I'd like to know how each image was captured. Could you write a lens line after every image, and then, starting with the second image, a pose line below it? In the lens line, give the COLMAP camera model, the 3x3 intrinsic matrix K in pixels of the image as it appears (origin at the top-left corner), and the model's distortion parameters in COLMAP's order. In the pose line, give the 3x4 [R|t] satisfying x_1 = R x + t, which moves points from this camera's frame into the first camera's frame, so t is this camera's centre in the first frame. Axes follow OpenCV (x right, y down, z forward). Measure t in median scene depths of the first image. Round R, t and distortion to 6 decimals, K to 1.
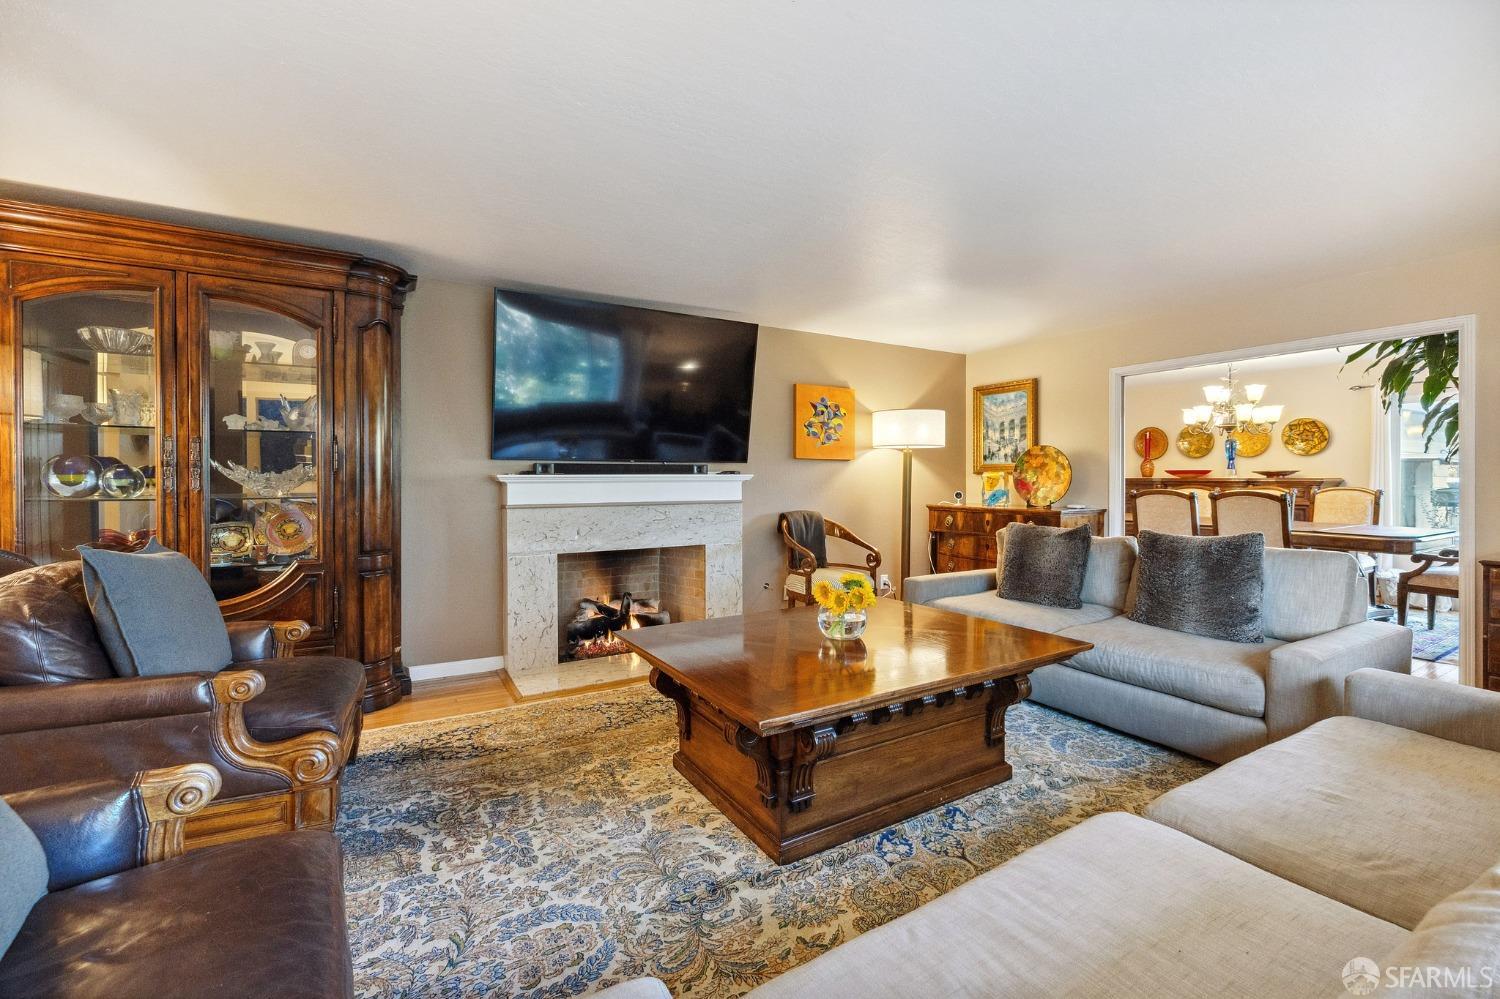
lens RADIAL K [[631.2, 0, 746.9], [0, 631.2, 484.4], [0, 0, 1]] dist [-0.000519, 0.000124]
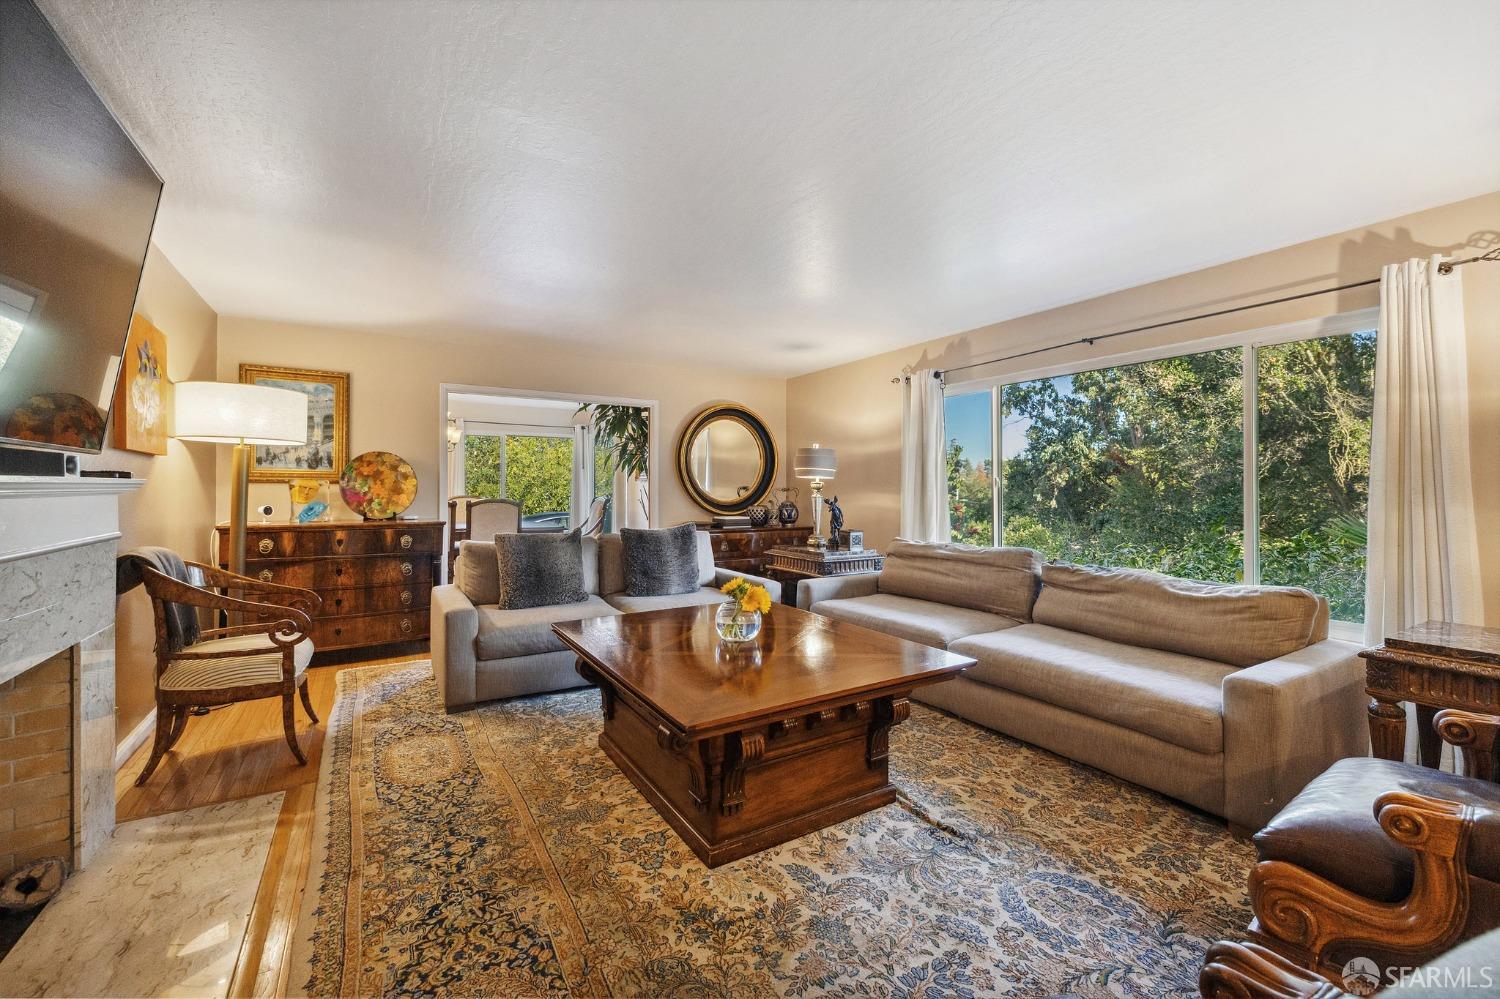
lens RADIAL K [[623.9, 0, 750.7], [0, 623.9, 488.5], [0, 0, 1]] dist [0.000876, 0.000324]
pose [[-0.018265, 0.001200, 0.999832, -0.792165], [0.006108, 0.999981, -0.001089, -0.008550], [-0.999815, 0.006087, -0.018272, 0.879523]]
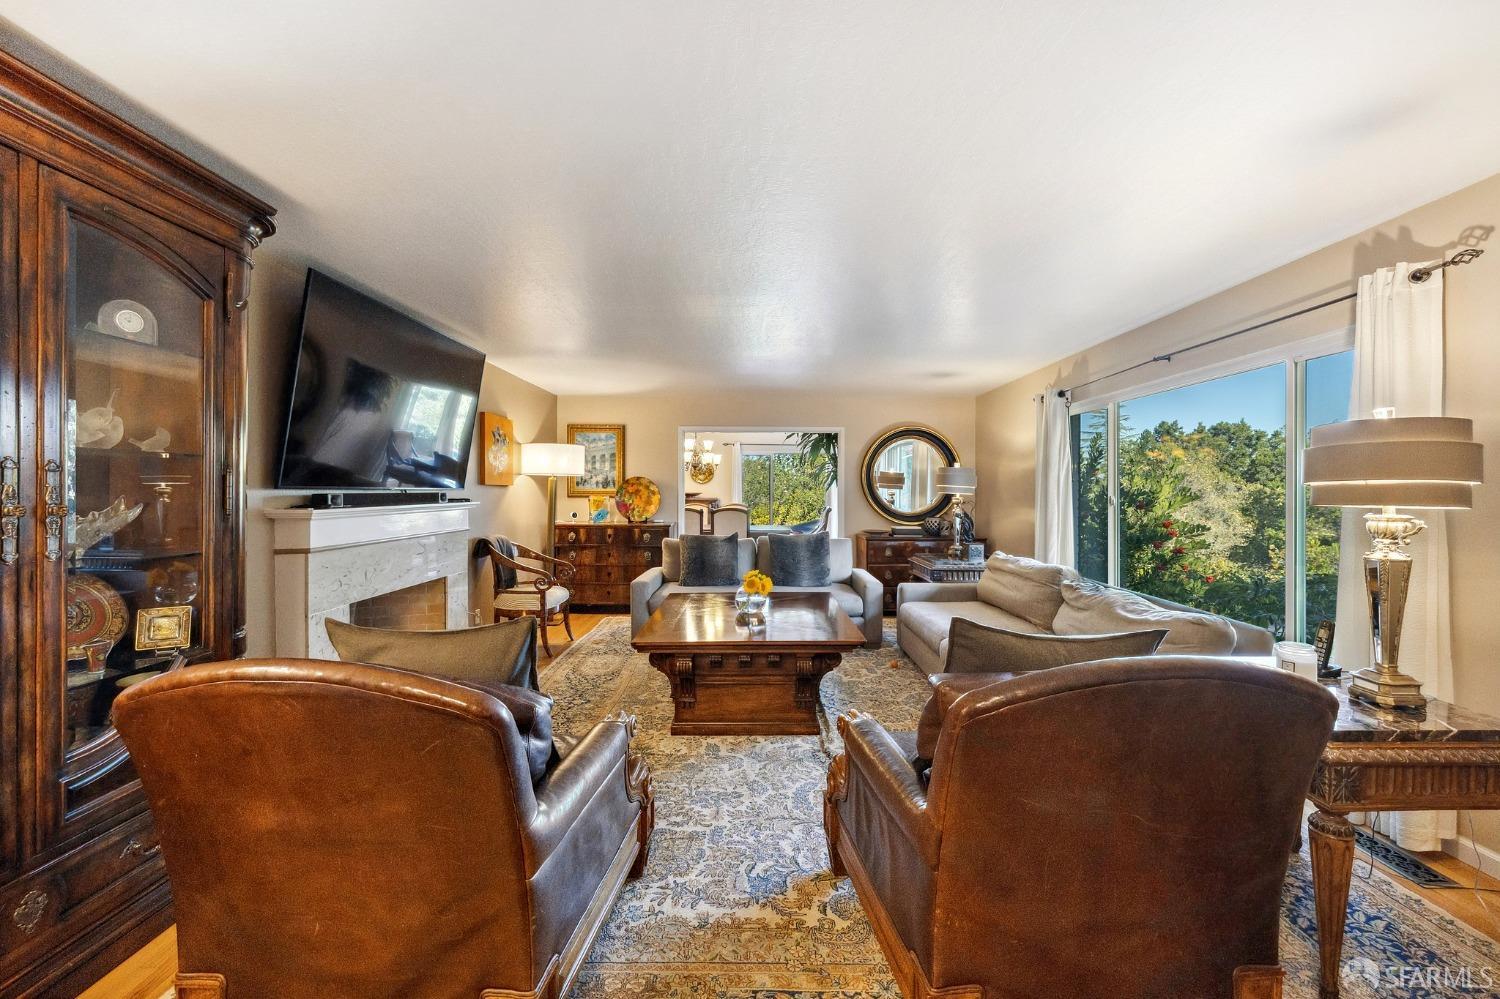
lens RADIAL K [[631.1, 0, 752.8], [0, 631.1, 499.7], [0, 0, 1]] dist [-0.000643, -0.000330]
pose [[0.506775, -0.010055, 0.862020, -1.044120], [0.003627, 0.999948, 0.009532, -0.044347], [-0.862071, -0.001704, 0.506785, 0.183388]]
